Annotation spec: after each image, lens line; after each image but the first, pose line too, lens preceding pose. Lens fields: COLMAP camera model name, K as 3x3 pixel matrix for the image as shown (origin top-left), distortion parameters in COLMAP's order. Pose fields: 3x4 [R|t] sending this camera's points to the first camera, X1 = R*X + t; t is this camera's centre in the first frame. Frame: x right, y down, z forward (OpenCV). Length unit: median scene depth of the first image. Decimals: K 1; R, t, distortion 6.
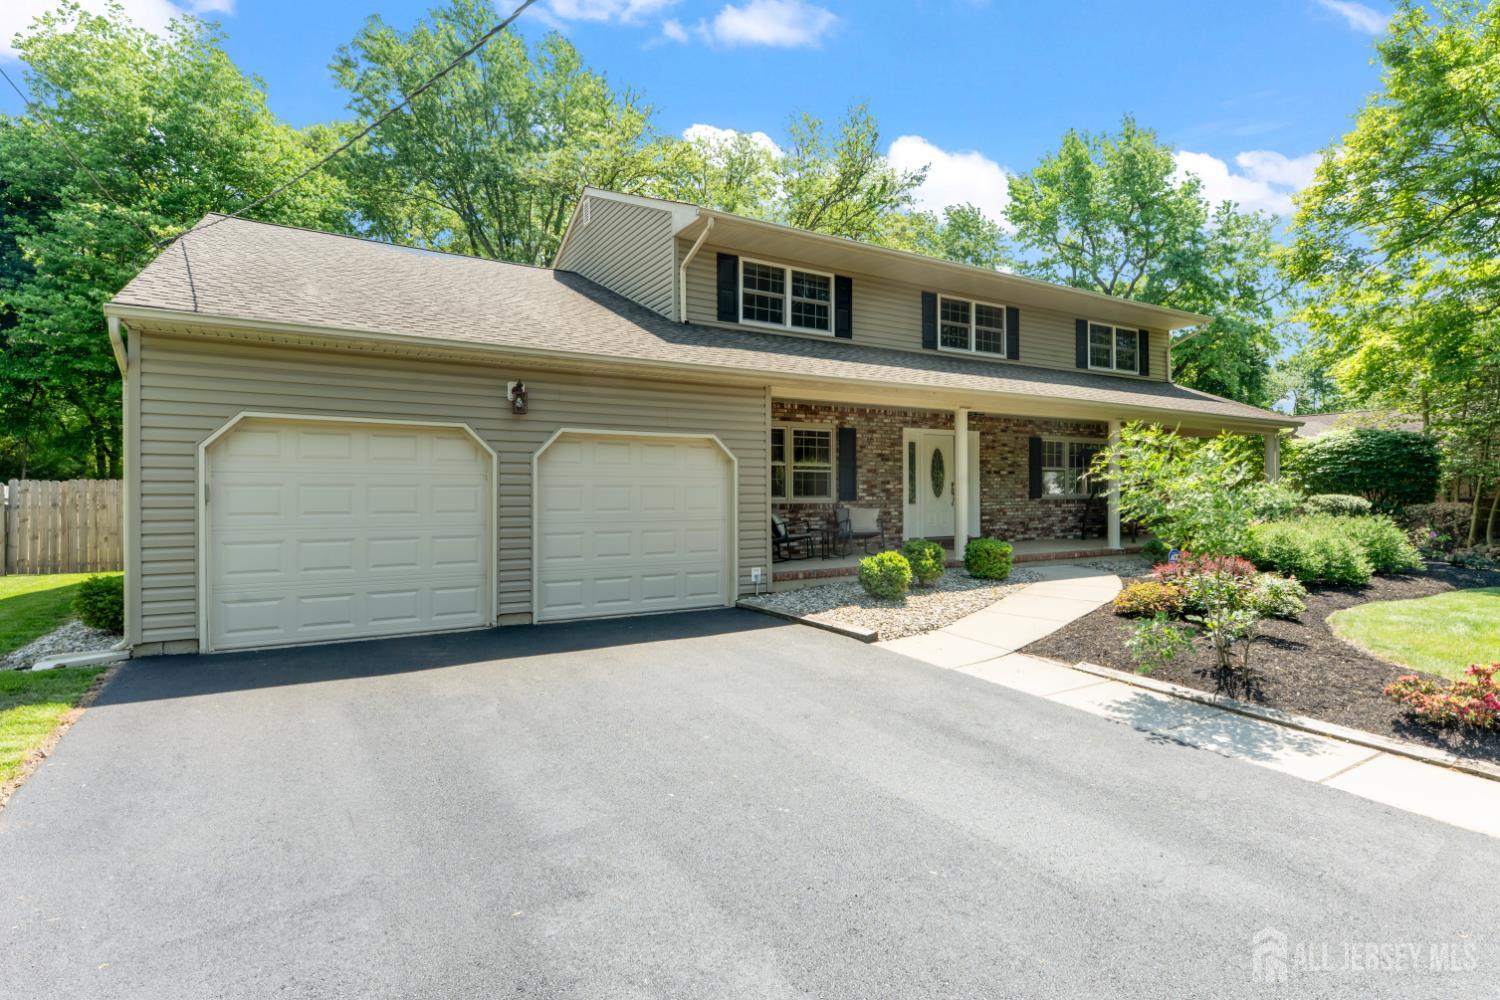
lens RADIAL K [[767.3, 0, 707.7], [0, 767.3, 486.8], [0, 0, 1]] dist [0.000424, 0.000622]
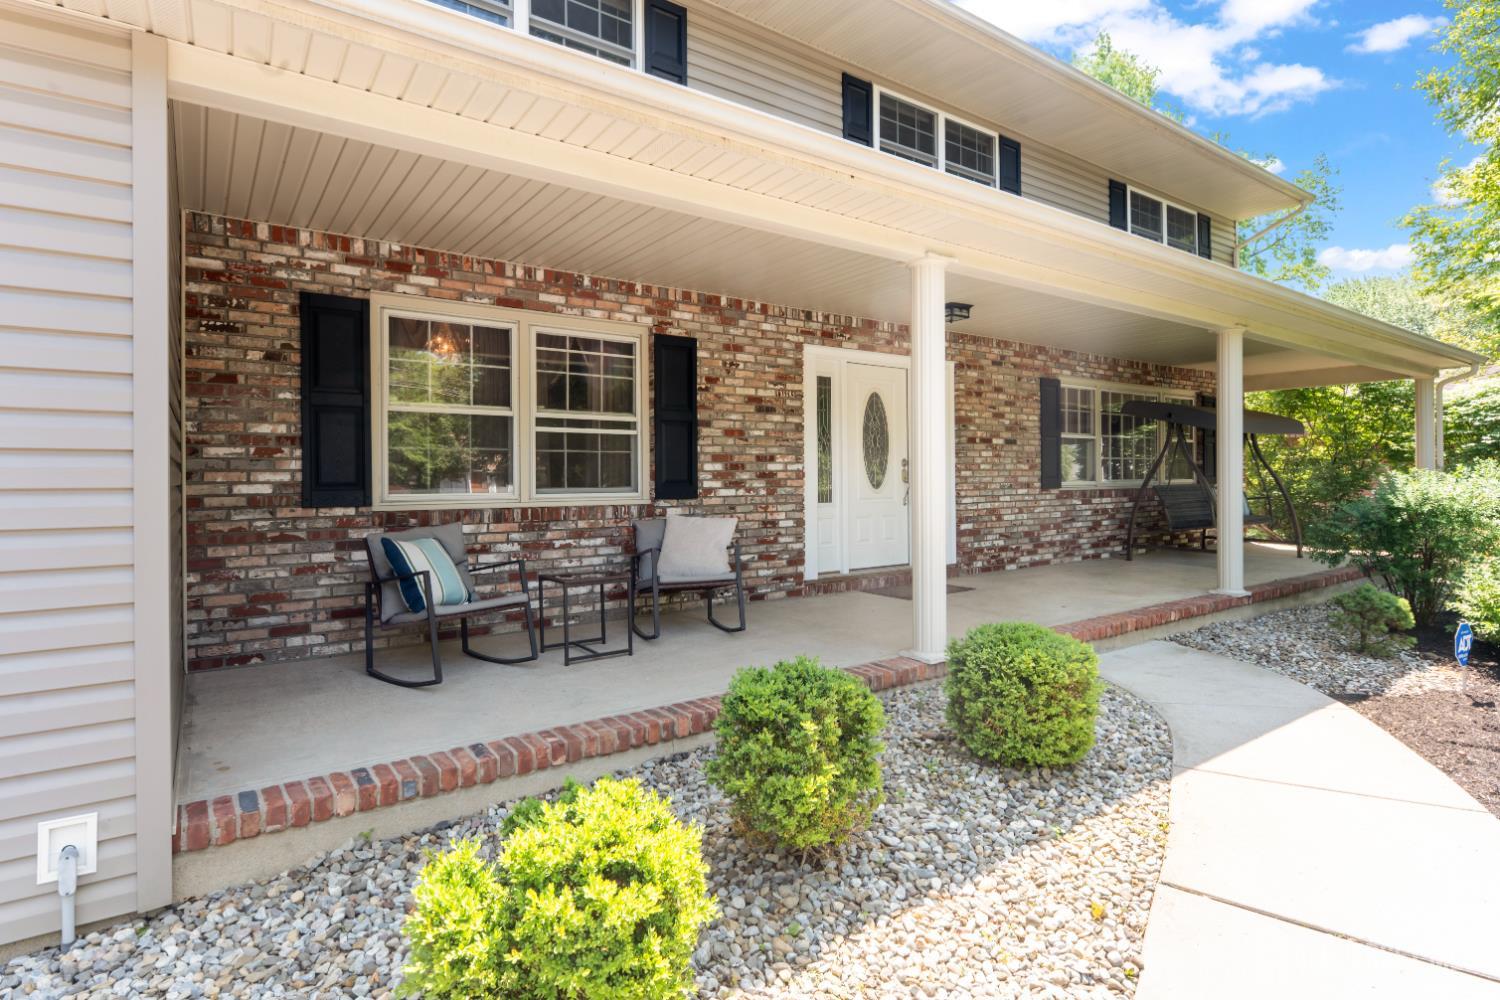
lens RADIAL K [[767.3, 0, 732.1], [0, 767.3, 469.9], [0, 0, 1]] dist [0.000424, 0.000622]
pose [[0.995835, -0.004023, 0.091083, 0.166080], [0.004582, 0.999972, -0.005932, 0.004020], [-0.091056, 0.006325, 0.995826, 0.527225]]
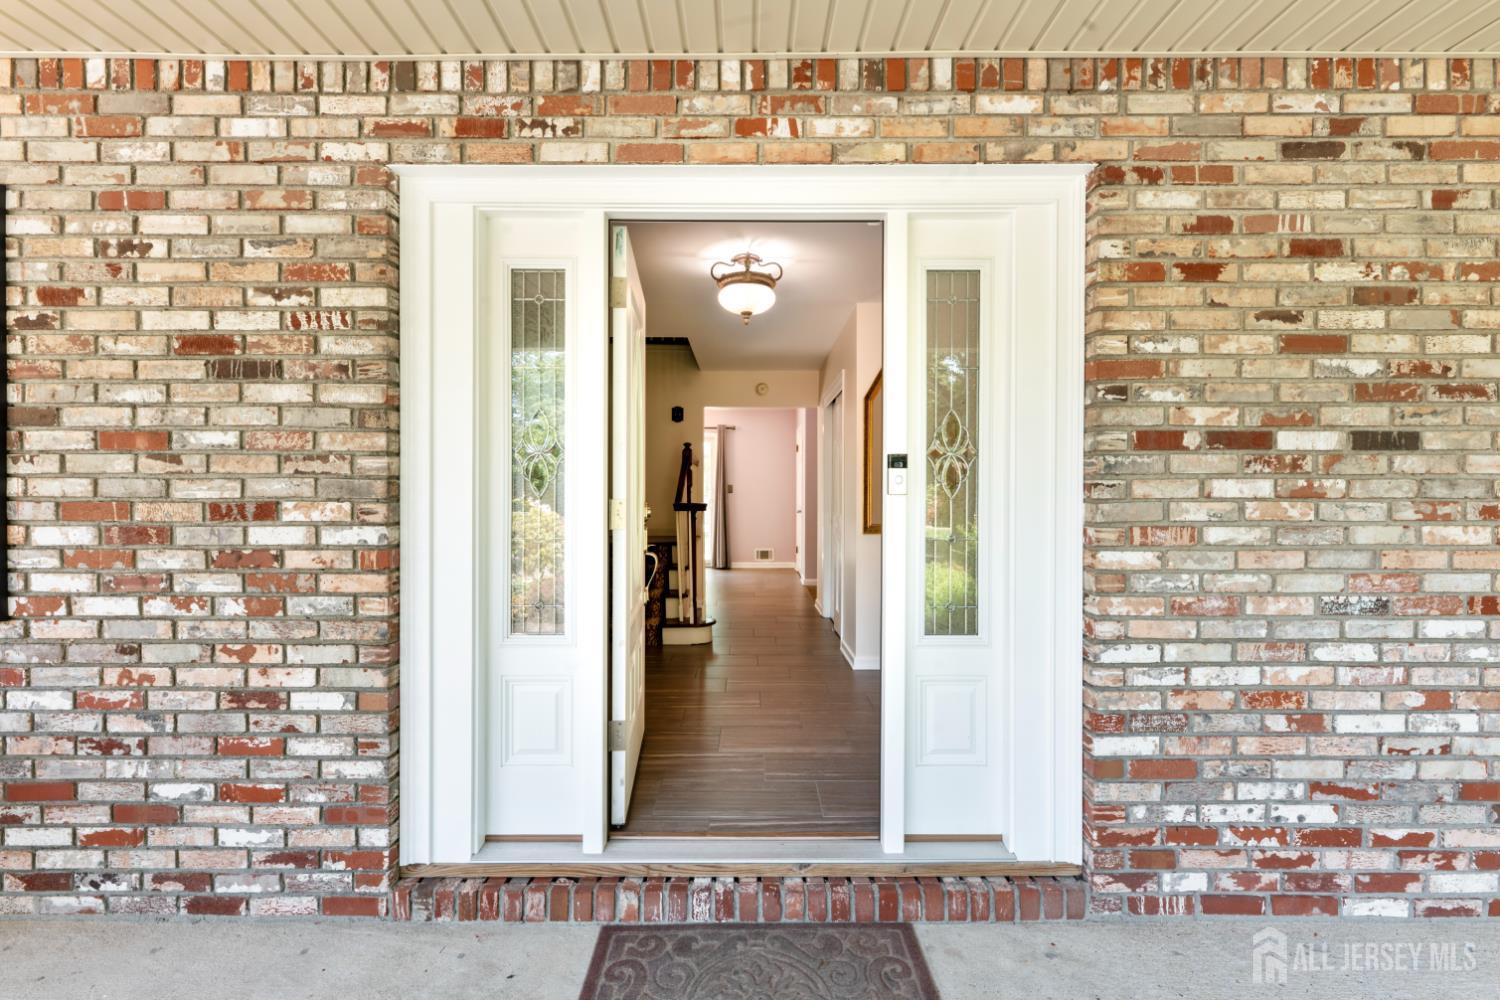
lens RADIAL K [[693.4, 0, 752.1], [0, 693.4, 499.7], [0, 0, 1]] dist [0.002014, 0.000237]
pose [[0.872170, 0.008156, -0.489136, 0.390843], [-0.001082, 0.999891, 0.014743, -0.010118], [0.489203, -0.012329, 0.872083, 0.909420]]
